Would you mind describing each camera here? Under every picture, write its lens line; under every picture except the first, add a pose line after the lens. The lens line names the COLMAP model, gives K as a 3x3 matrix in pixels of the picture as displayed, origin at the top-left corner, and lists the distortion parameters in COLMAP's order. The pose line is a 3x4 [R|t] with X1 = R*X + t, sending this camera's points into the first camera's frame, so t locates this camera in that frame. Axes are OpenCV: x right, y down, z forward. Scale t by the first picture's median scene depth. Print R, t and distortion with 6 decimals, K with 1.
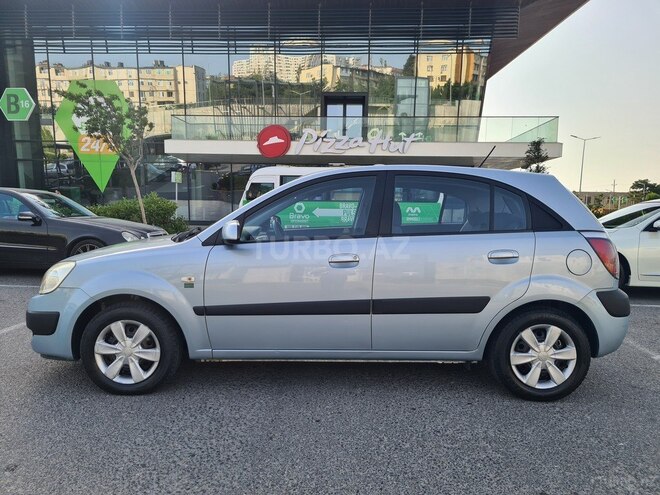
lens RADIAL K [[499.3, 0, 330.0], [0, 499.3, 247.5], [0, 0, 1]] dist [0.029607, -0.006152]
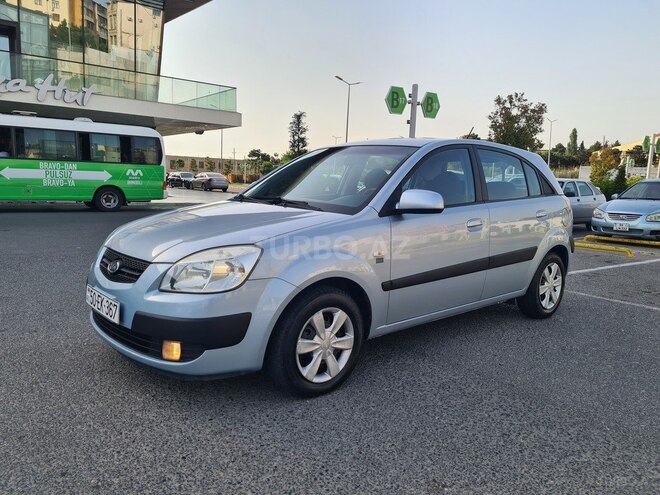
lens RADIAL K [[499.3, 0, 330.0], [0, 499.3, 247.5], [0, 0, 1]] dist [0.029607, -0.006152]
pose [[0.742595, -0.080283, 0.664911, -0.923617], [0.031497, 0.995877, 0.085067, -0.028120], [-0.668999, -0.042227, 0.742062, 0.362183]]
